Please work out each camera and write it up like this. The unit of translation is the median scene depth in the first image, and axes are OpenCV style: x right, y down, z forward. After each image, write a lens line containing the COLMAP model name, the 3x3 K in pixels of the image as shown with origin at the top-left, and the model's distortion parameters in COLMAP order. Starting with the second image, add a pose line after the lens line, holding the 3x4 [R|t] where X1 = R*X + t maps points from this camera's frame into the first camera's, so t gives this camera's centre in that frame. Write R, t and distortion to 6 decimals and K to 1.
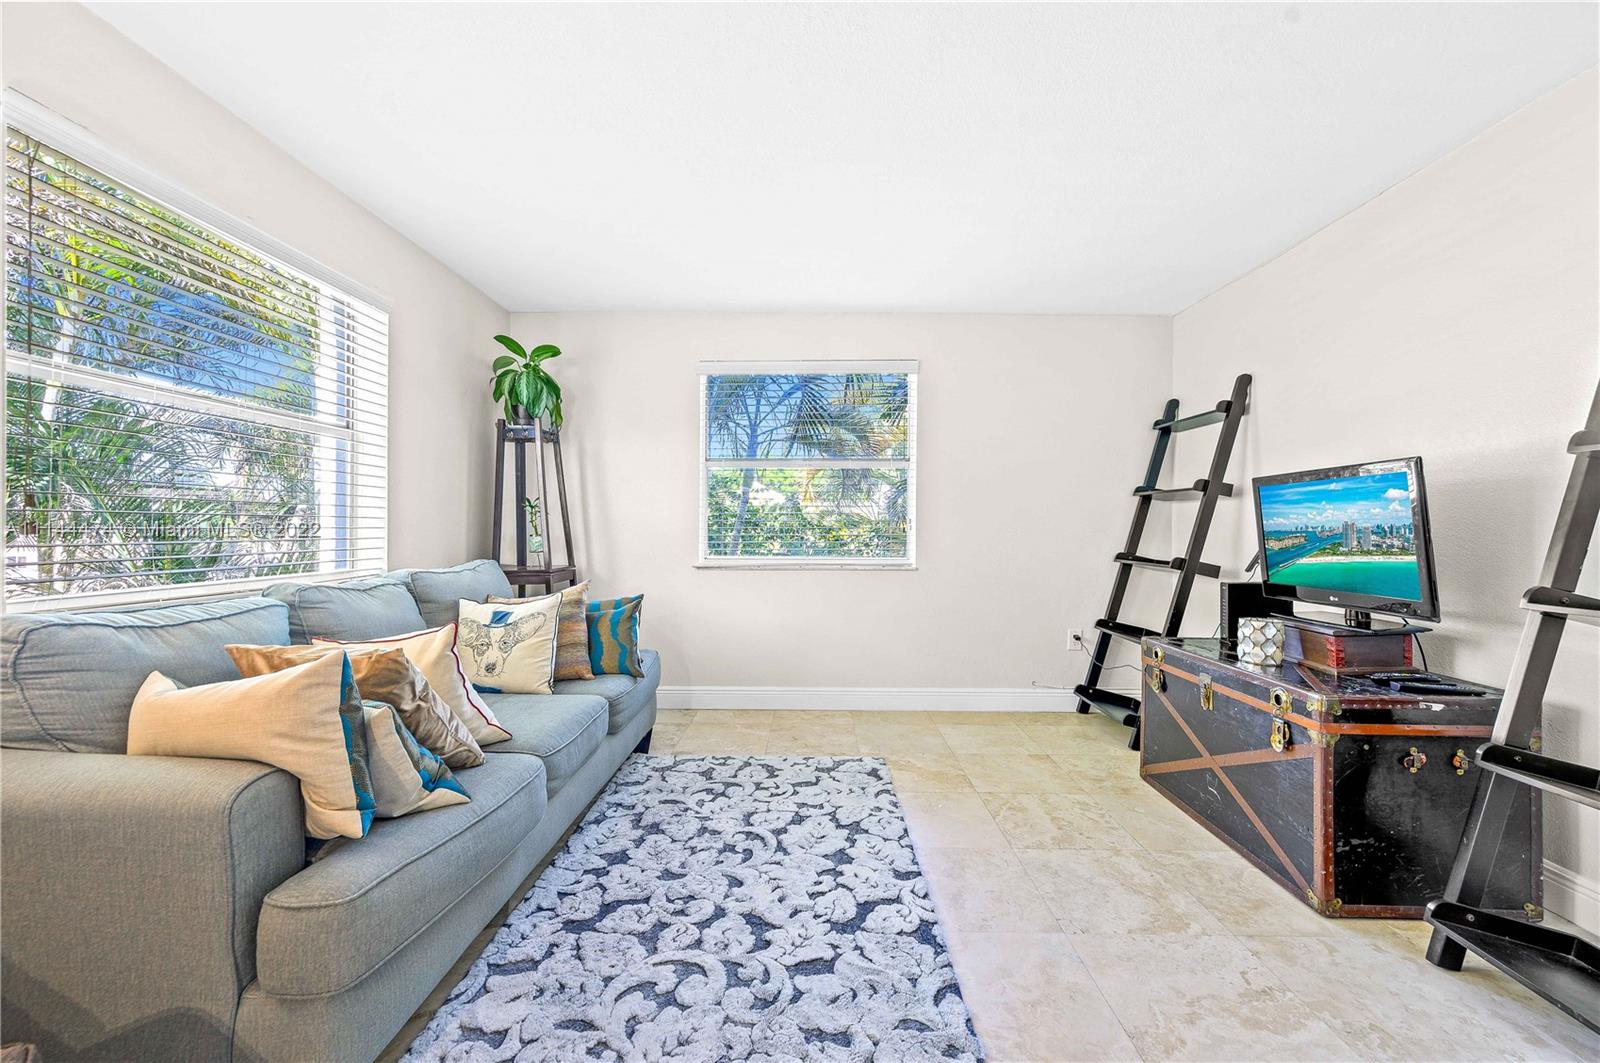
lens RADIAL K [[640.1, 0, 808.8], [0, 640.1, 529.9], [0, 0, 1]] dist [0.000856, 0.000853]
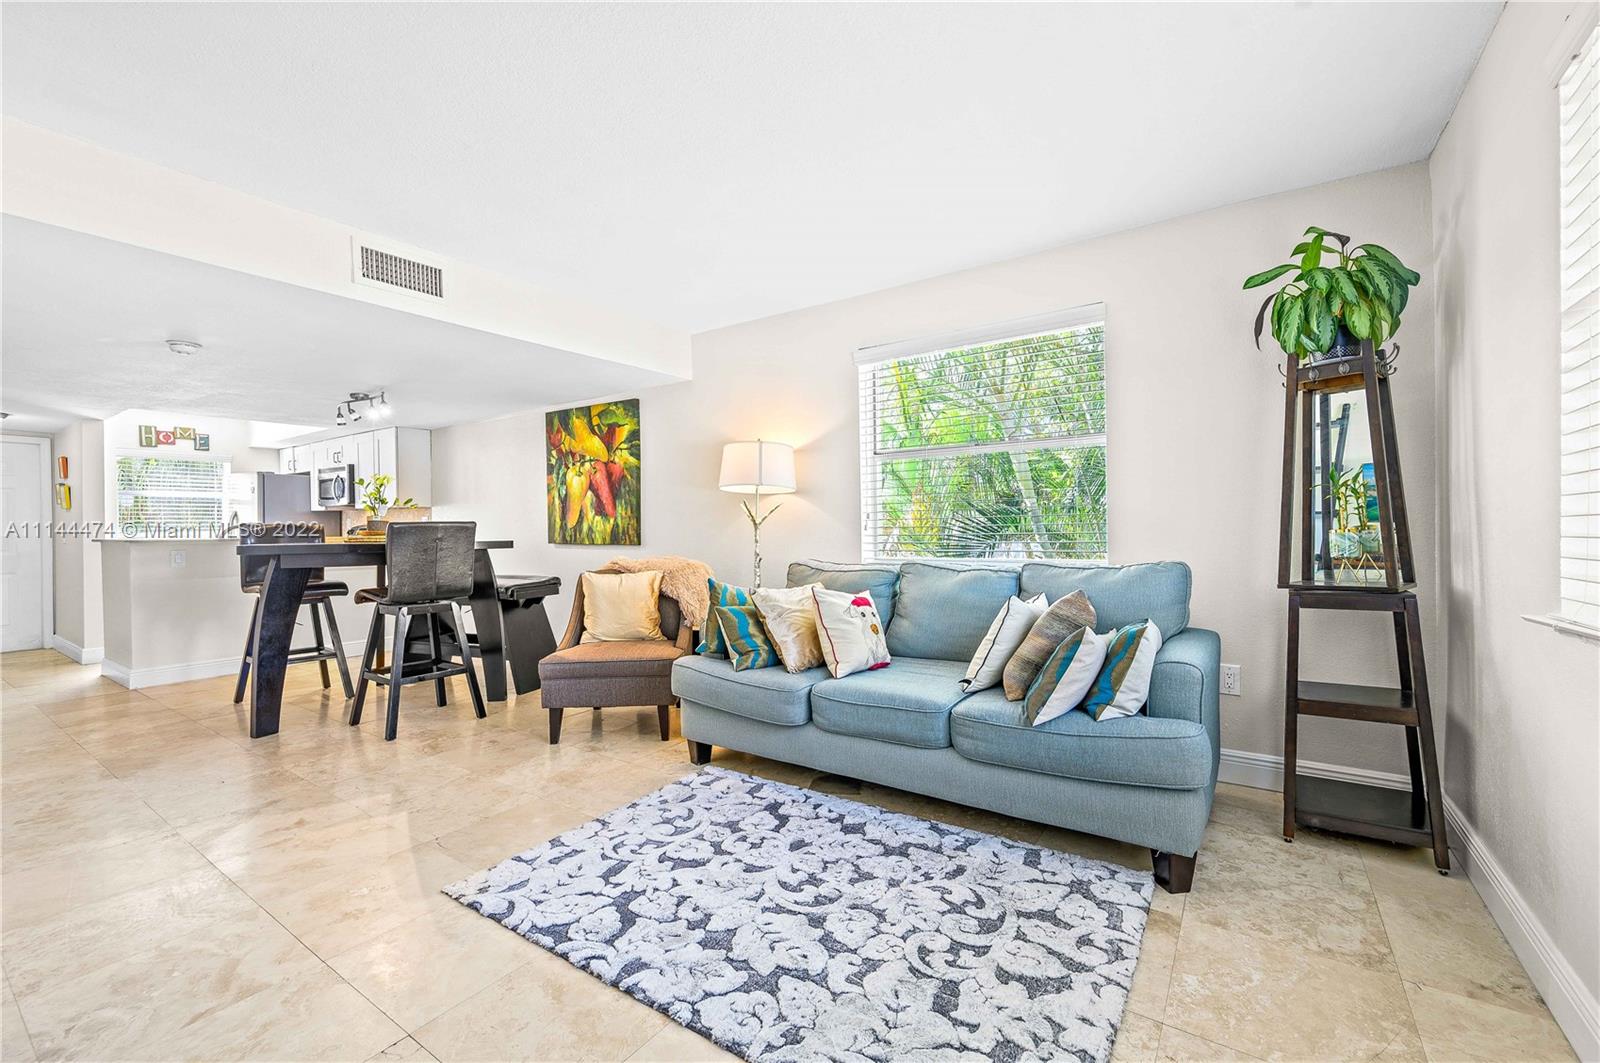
lens RADIAL K [[640.1, 0, 801.1], [0, 640.1, 533.7], [0, 0, 1]] dist [0.000856, 0.000853]
pose [[-0.558510, 0.014528, -0.829371, 0.523562], [0.011912, 0.999884, 0.009493, -0.001626], [0.829412, -0.004578, -0.558618, 1.244022]]
